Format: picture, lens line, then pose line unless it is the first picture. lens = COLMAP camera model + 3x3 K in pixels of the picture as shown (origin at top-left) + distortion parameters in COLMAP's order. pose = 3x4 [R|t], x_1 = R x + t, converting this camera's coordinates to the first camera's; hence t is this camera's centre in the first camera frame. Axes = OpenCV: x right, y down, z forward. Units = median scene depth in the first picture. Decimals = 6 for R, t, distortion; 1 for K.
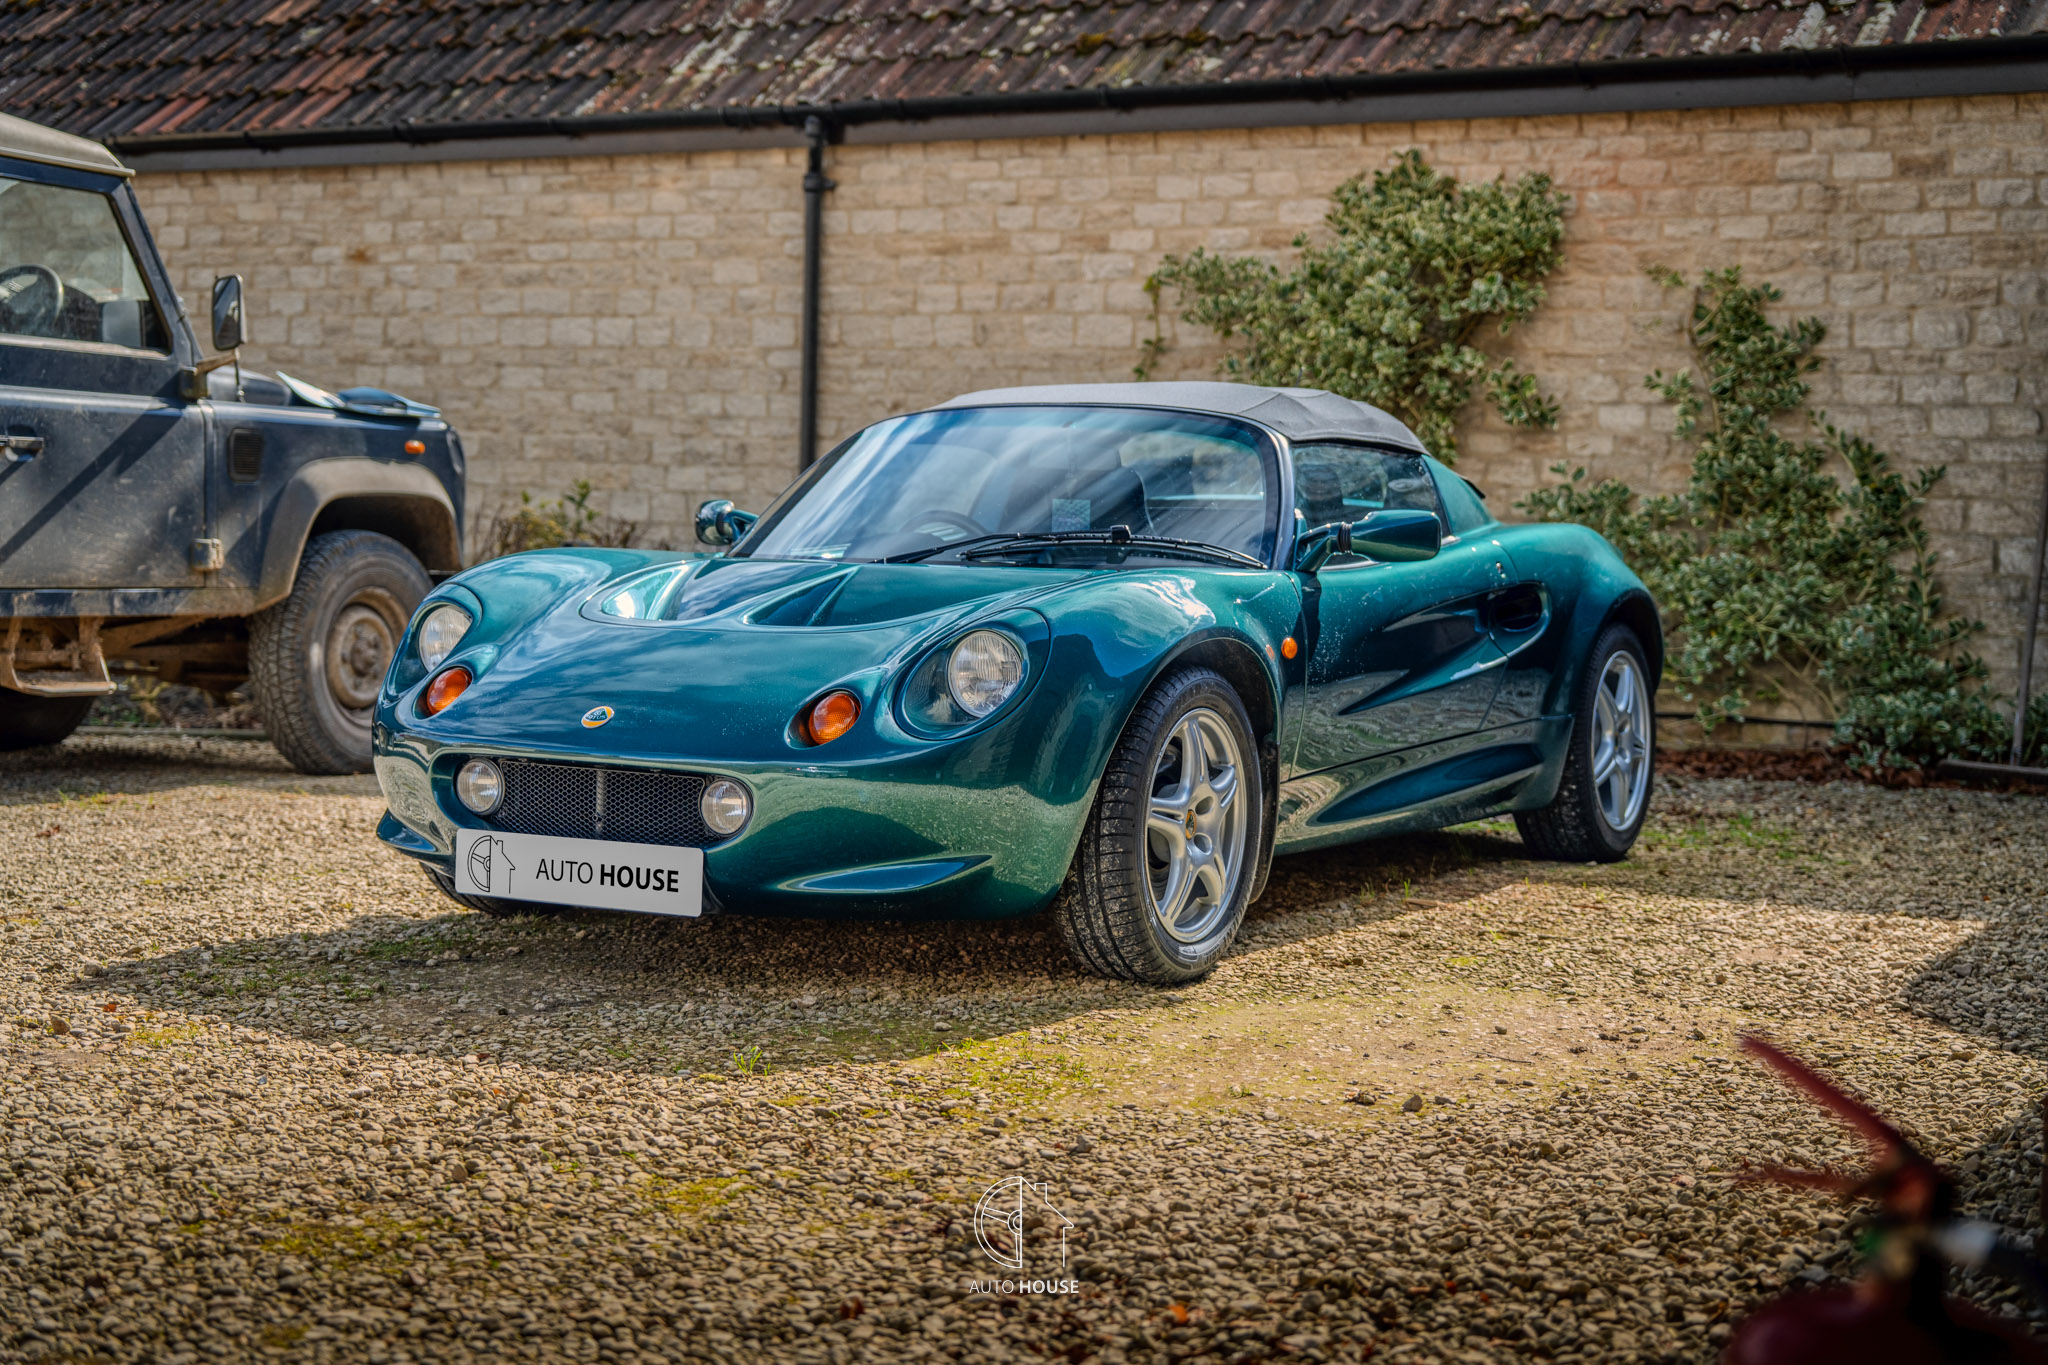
lens RADIAL K [[2958.7, 0, 1024.0], [0, 2958.7, 682.5], [0, 0, 1]] dist [0.030857, 0.022785]
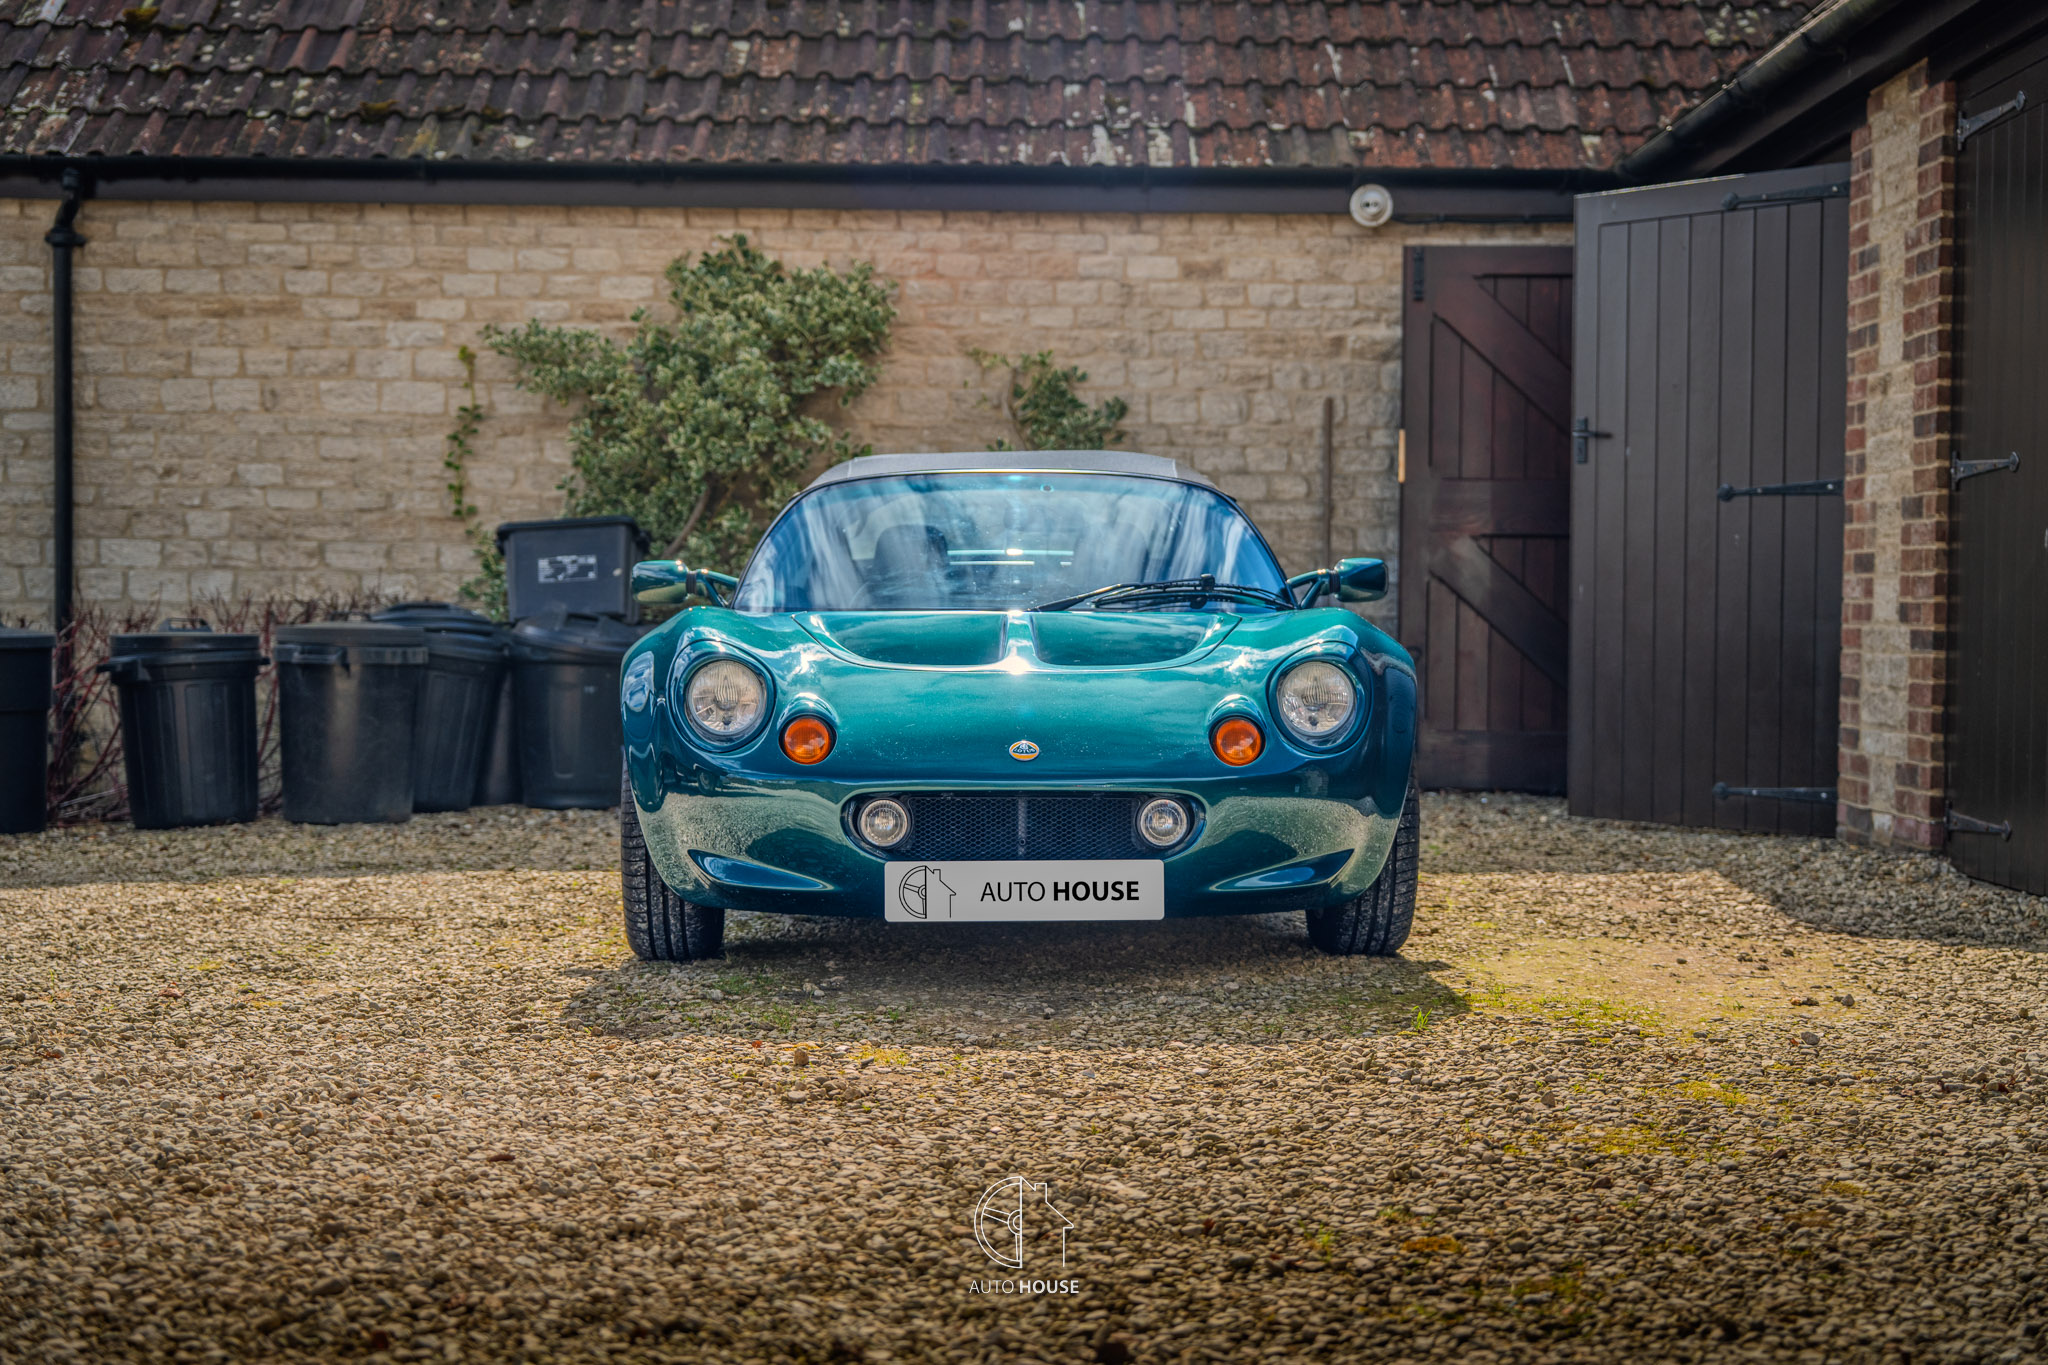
lens RADIAL K [[3010.5, 0, 1024.0], [0, 3010.5, 682.5], [0, 0, 1]] dist [0.001772, 0.125201]
pose [[0.851989, -0.035058, 0.522385, -0.364737], [0.048038, 0.998781, -0.011319, -0.000389], [-0.521351, 0.034738, 0.852635, 0.022630]]
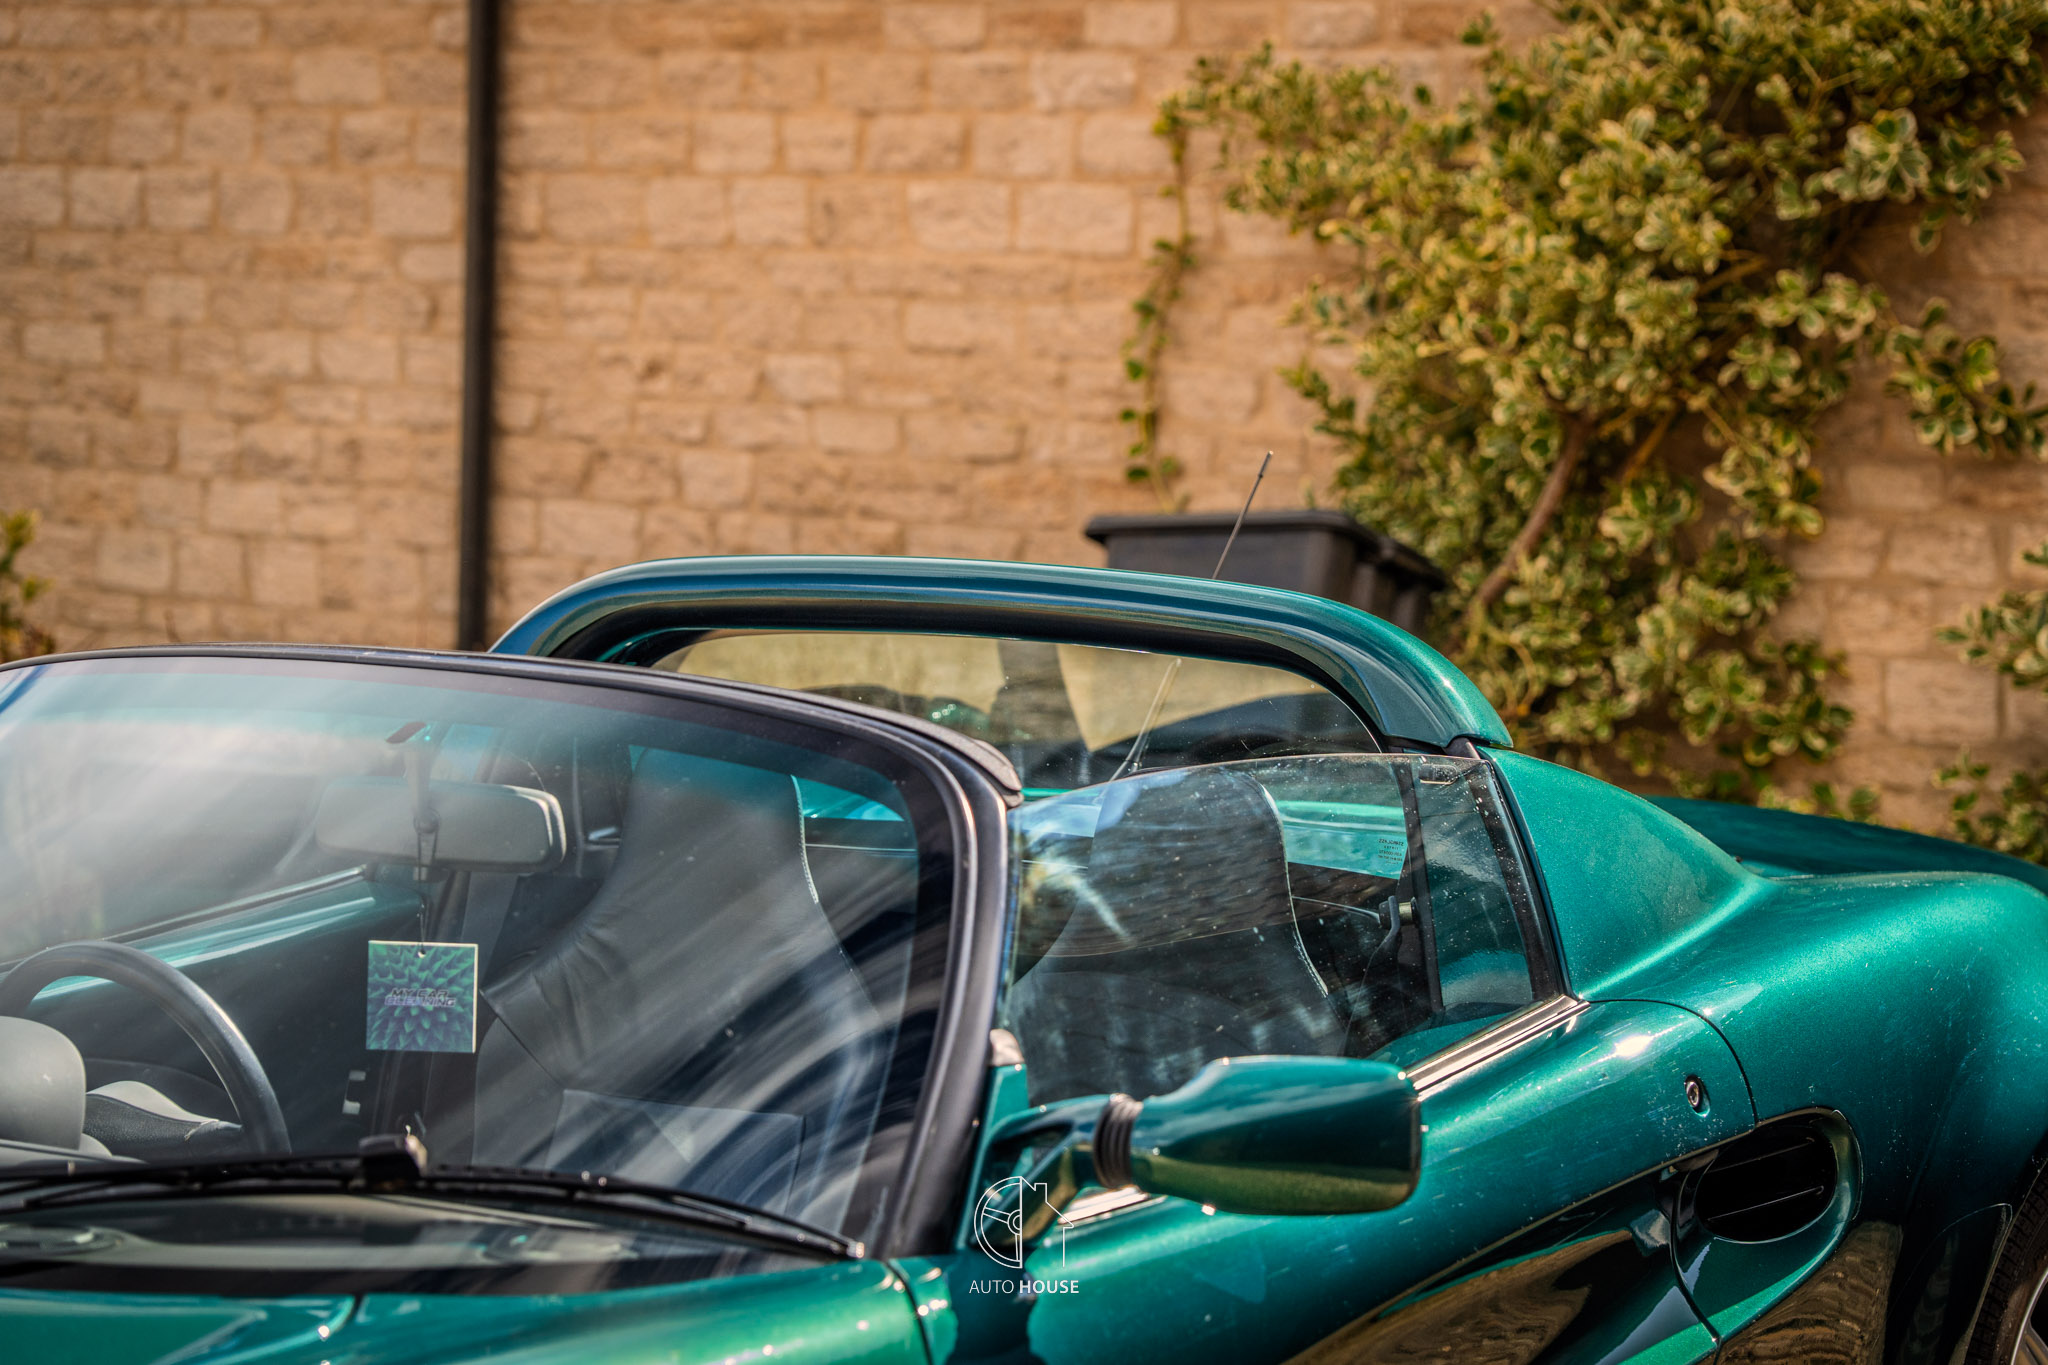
lens RADIAL K [[4825.2, 0, 1024.0], [0, 4825.2, 682.5], [0, 0, 1]] dist [0.092354, 0.647020]
pose [[0.997867, 0.007825, -0.064814, 0.075149], [-0.007030, 0.999897, 0.012481, -0.060613], [0.064905, -0.011998, 0.997819, 0.265724]]
